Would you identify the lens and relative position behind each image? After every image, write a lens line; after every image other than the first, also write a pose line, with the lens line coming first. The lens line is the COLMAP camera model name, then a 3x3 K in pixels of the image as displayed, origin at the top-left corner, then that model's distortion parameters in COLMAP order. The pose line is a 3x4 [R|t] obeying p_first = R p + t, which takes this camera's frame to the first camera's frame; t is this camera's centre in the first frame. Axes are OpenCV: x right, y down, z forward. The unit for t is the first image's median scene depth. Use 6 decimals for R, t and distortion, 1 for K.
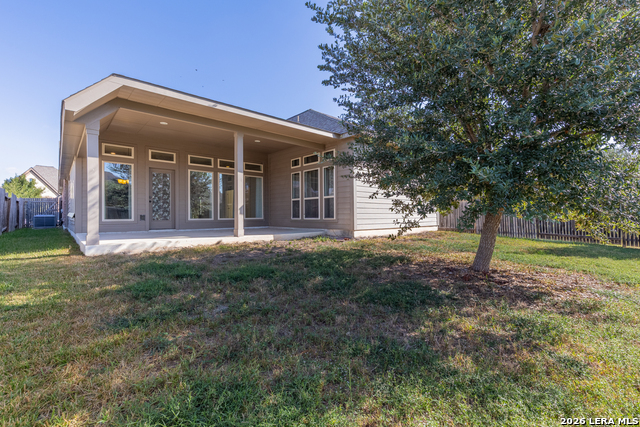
lens RADIAL K [[291.4, 0, 320.0], [0, 291.4, 213.5], [0, 0, 1]] dist [-0.000483, -0.000007]
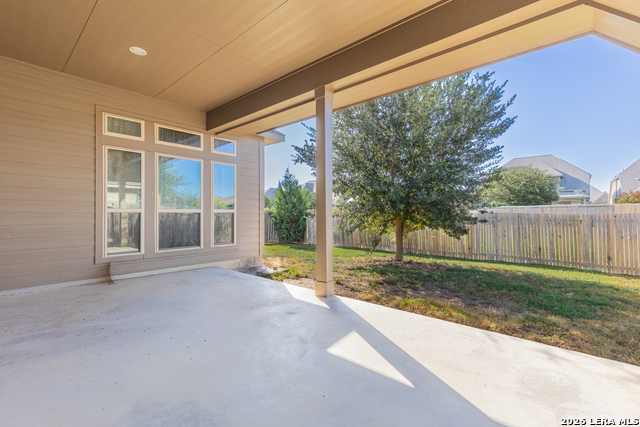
lens RADIAL K [[291.4, 0, 320.0], [0, 291.4, 213.5], [0, 0, 1]] dist [-0.000483, -0.000007]
pose [[-0.097556, 0.012521, 0.995151, -0.567602], [-0.002221, 0.999916, -0.012799, -0.040023], [-0.995228, -0.003459, -0.097520, 0.776152]]
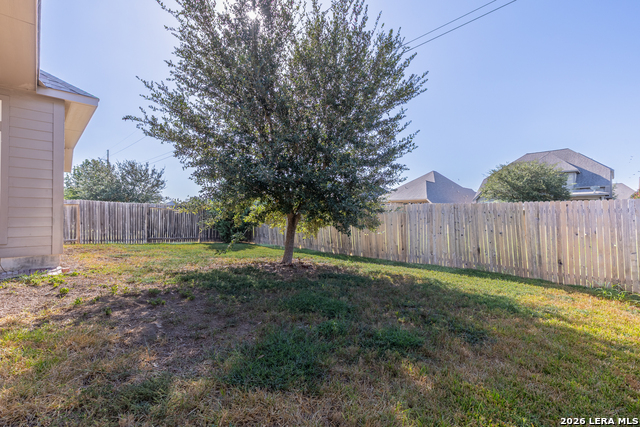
lens RADIAL K [[291.4, 0, 320.0], [0, 291.4, 213.5], [0, 0, 1]] dist [-0.000483, -0.000007]
pose [[-0.027703, 0.020810, 0.999400, -0.424130], [-0.003250, 0.999776, -0.020908, -0.015002], [-0.999611, -0.003828, -0.027629, 0.414083]]
